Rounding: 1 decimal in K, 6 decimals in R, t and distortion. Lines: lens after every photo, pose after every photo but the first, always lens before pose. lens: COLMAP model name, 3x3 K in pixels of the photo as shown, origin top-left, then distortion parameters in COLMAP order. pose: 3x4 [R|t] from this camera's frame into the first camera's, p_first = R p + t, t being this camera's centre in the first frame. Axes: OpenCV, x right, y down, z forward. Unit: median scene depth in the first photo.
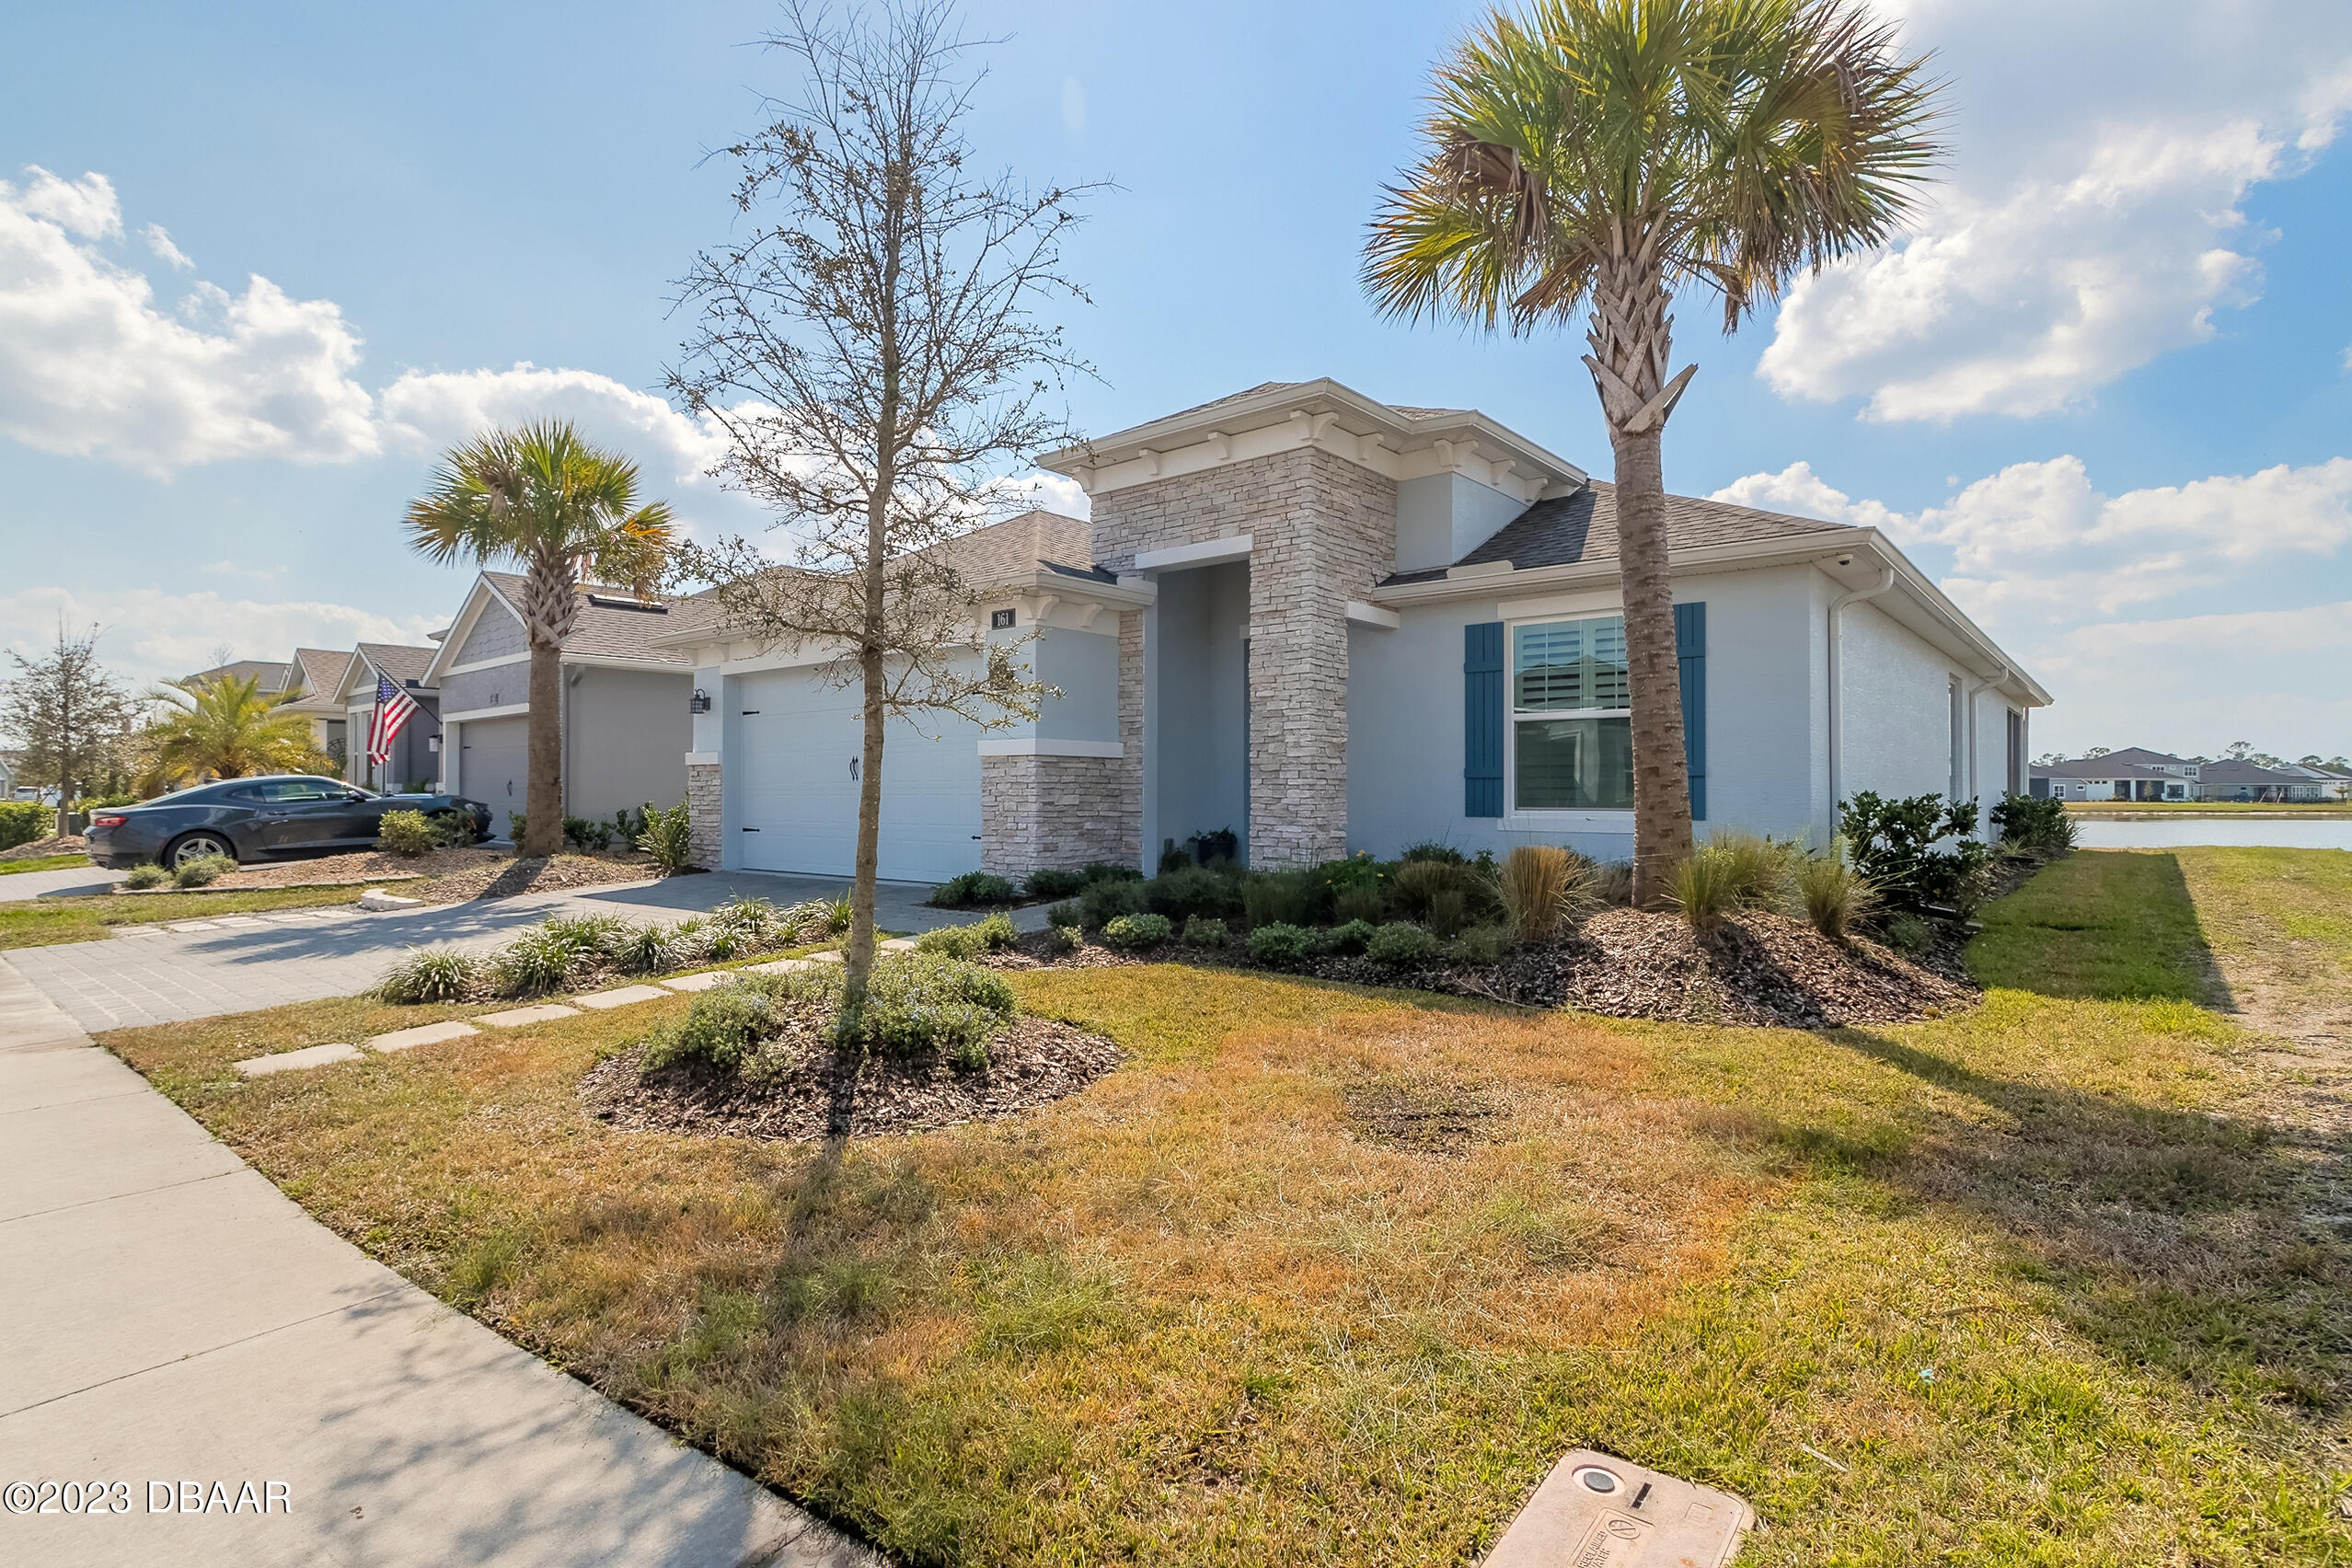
lens RADIAL K [[1141.1, 0, 1179.3], [0, 1141.1, 786.6], [0, 0, 1]] dist [0.008337, 0.000690]
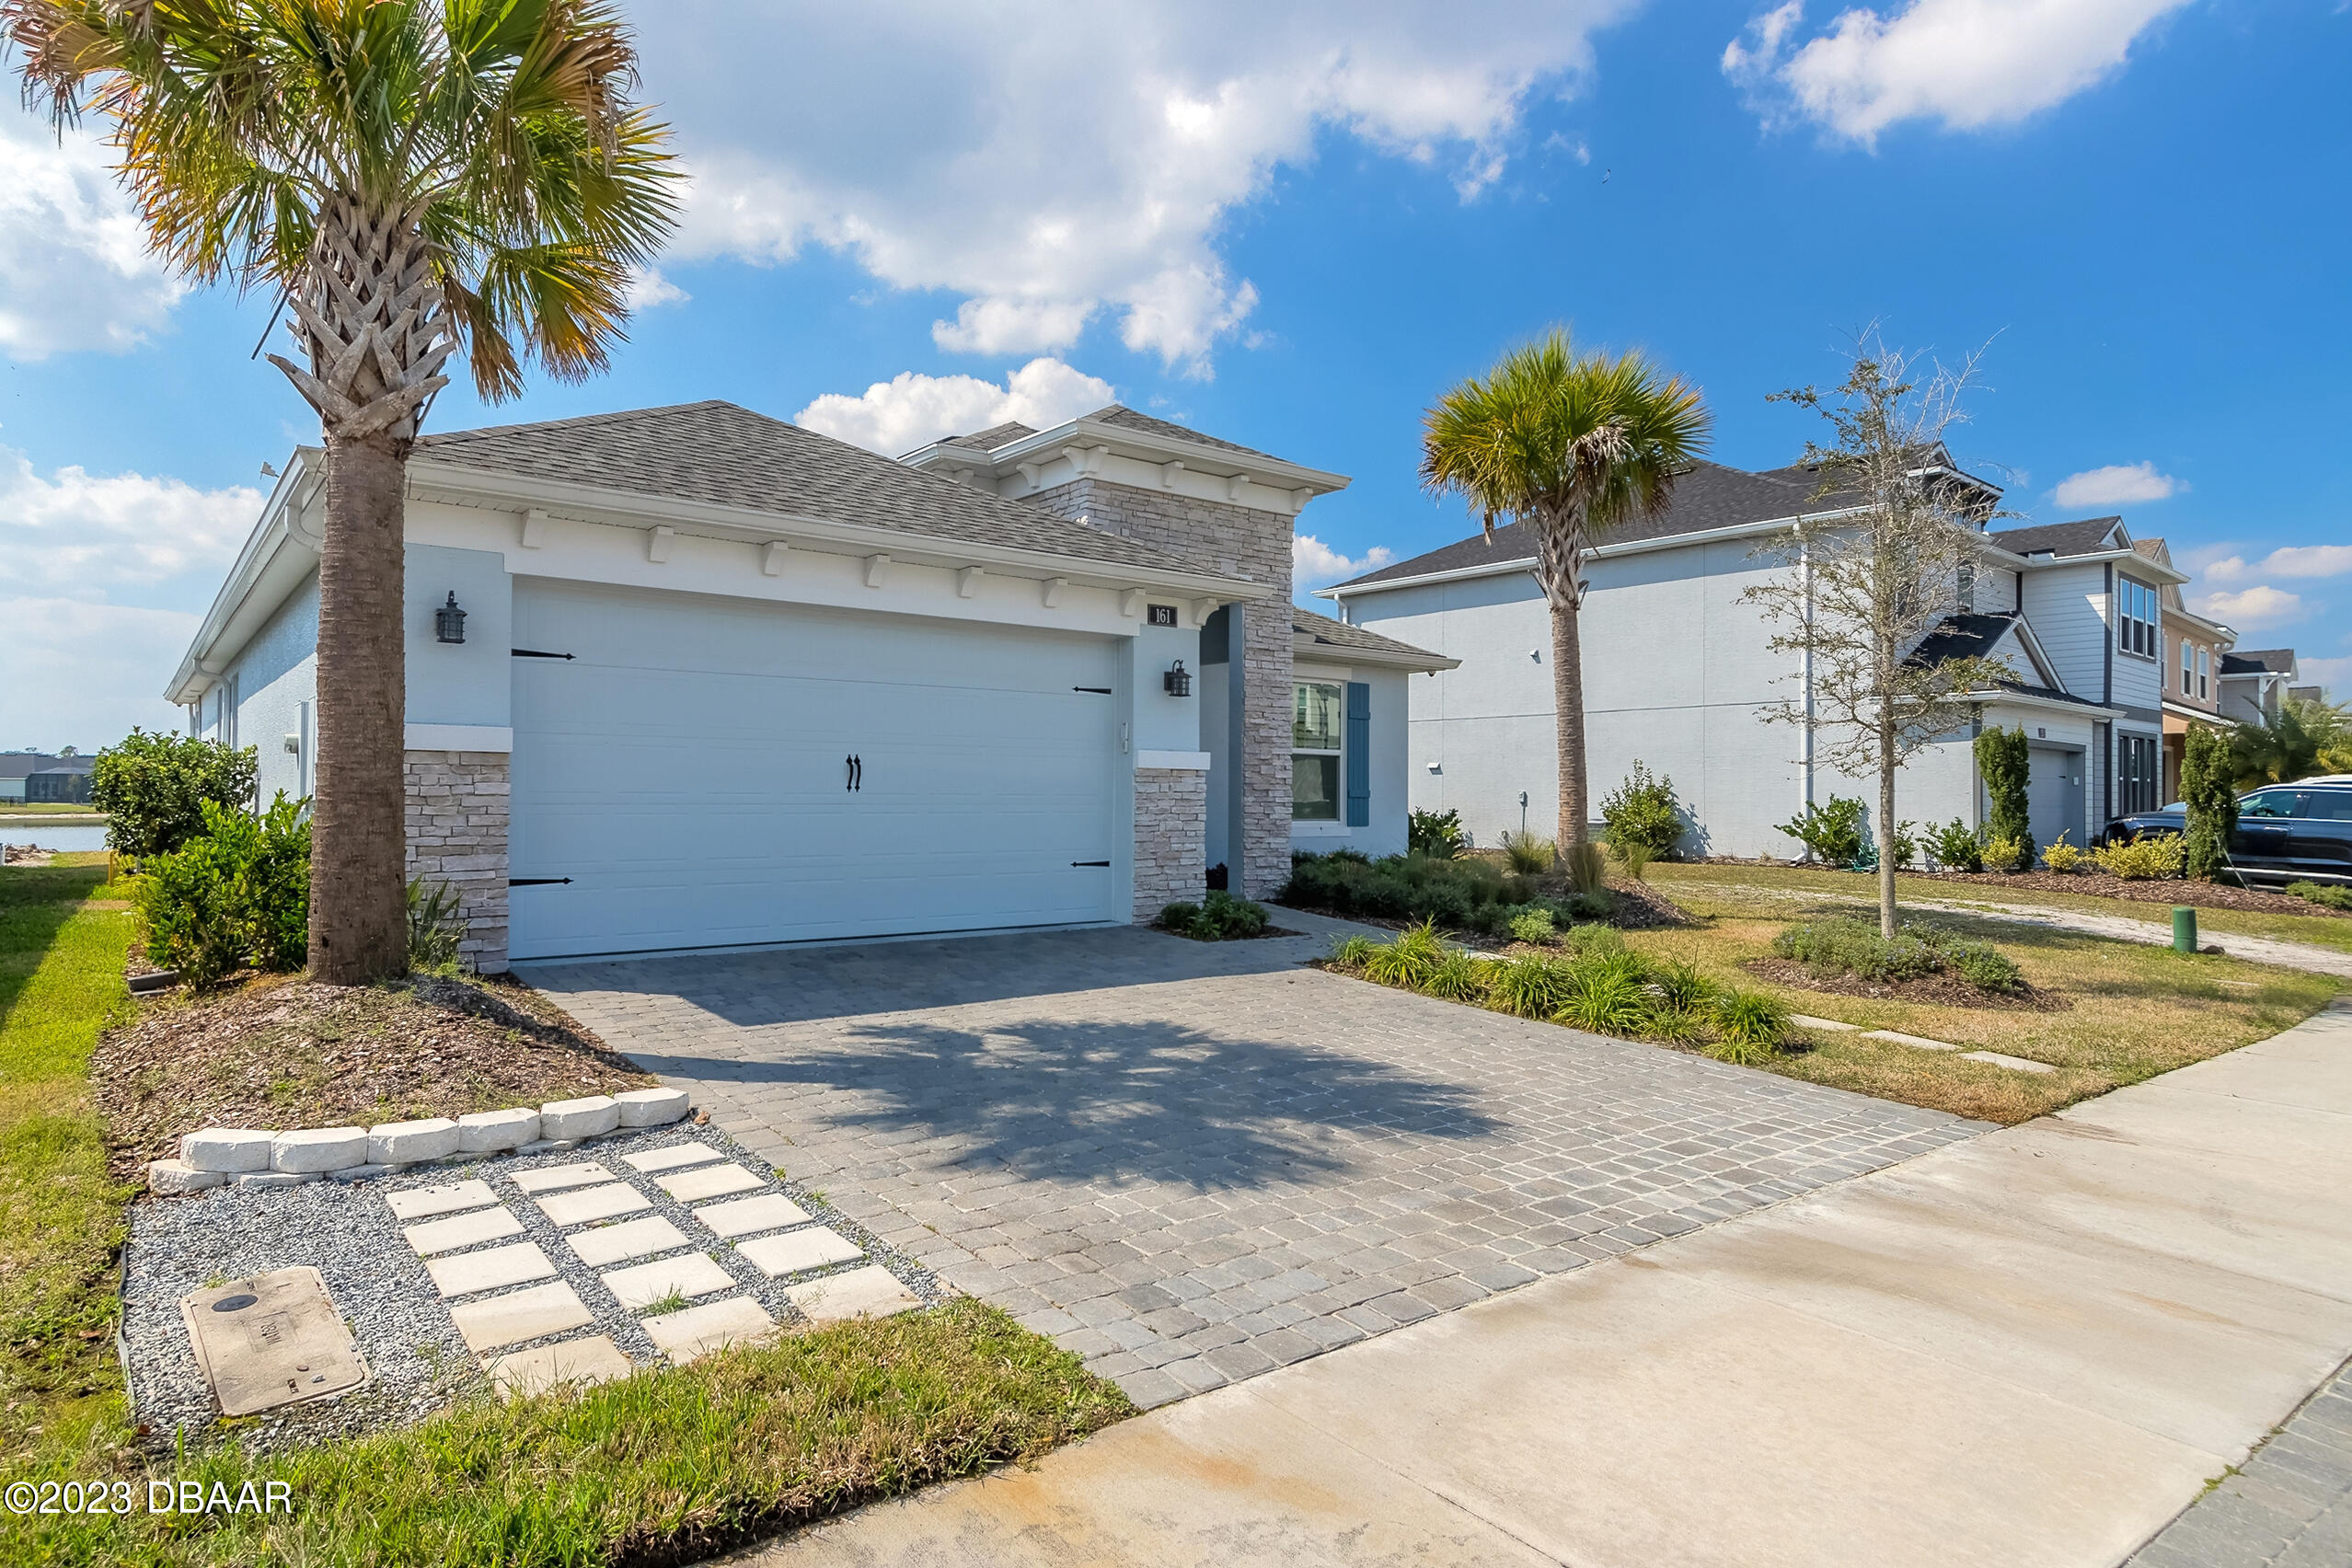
lens RADIAL K [[1360.2, 0, 1173.1], [0, 1360.2, 789.6], [0, 0, 1]] dist [0.004082, 0.002315]
pose [[0.192358, 0.011279, 0.981260, -1.204814], [-0.006984, 0.999924, -0.010124, 0.000157], [-0.981300, -0.004906, 0.192422, 0.791717]]
